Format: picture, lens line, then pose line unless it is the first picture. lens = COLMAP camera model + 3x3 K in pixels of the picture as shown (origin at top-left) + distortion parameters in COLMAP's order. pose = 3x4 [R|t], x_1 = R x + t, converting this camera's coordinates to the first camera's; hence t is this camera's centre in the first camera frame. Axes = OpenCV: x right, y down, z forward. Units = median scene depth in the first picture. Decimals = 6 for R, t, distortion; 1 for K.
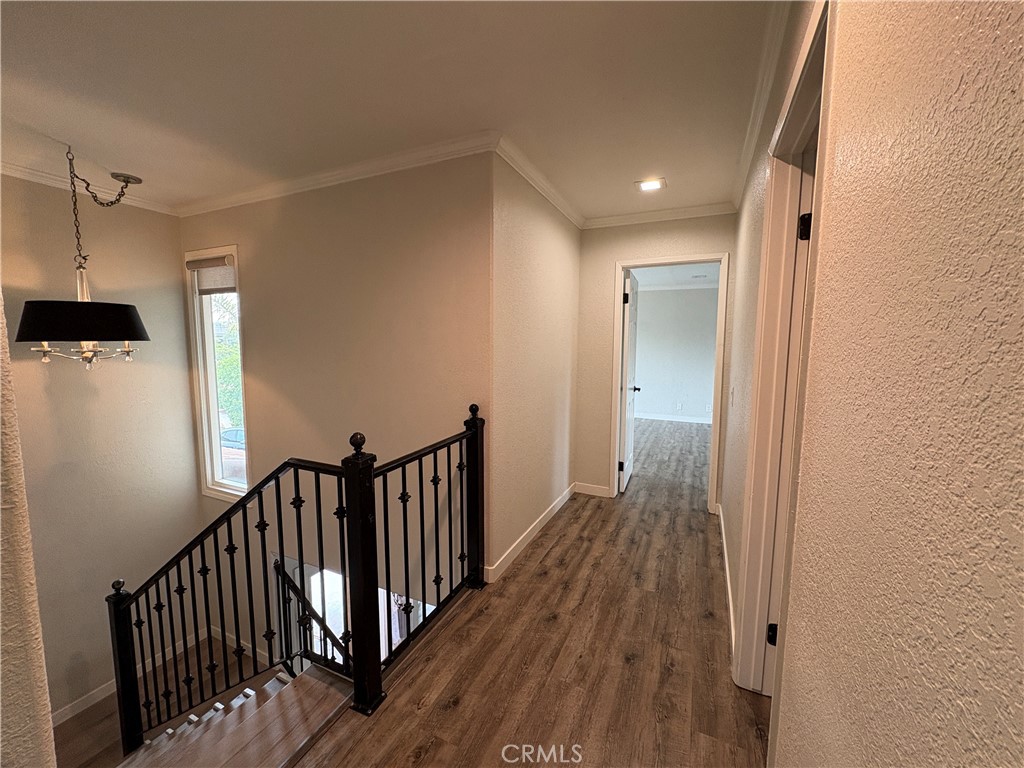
lens RADIAL K [[408.1, 0, 513.5], [0, 408.1, 385.3], [0, 0, 1]] dist [-0.002027, 0.000445]
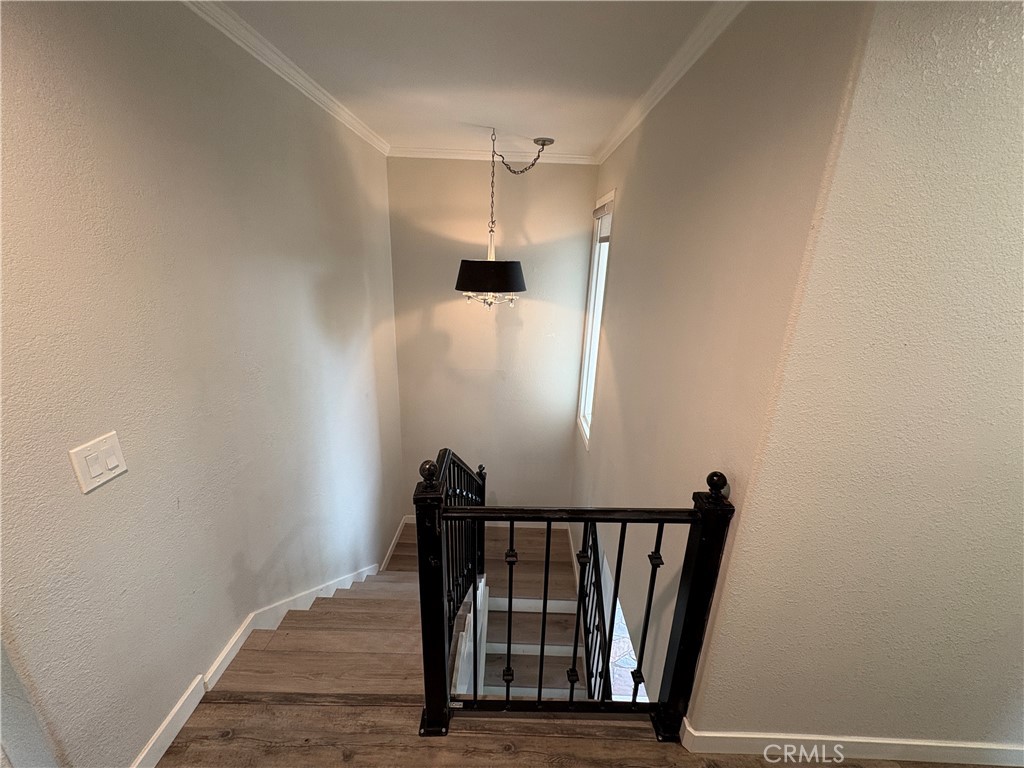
lens RADIAL K [[408.1, 0, 513.5], [0, 408.1, 385.3], [0, 0, 1]] dist [-0.002027, 0.000445]
pose [[0.409238, 0.285451, -0.866627, 0.222791], [-0.123839, 0.958391, 0.257197, -0.167638], [0.903985, 0.002067, 0.427560, 0.527039]]
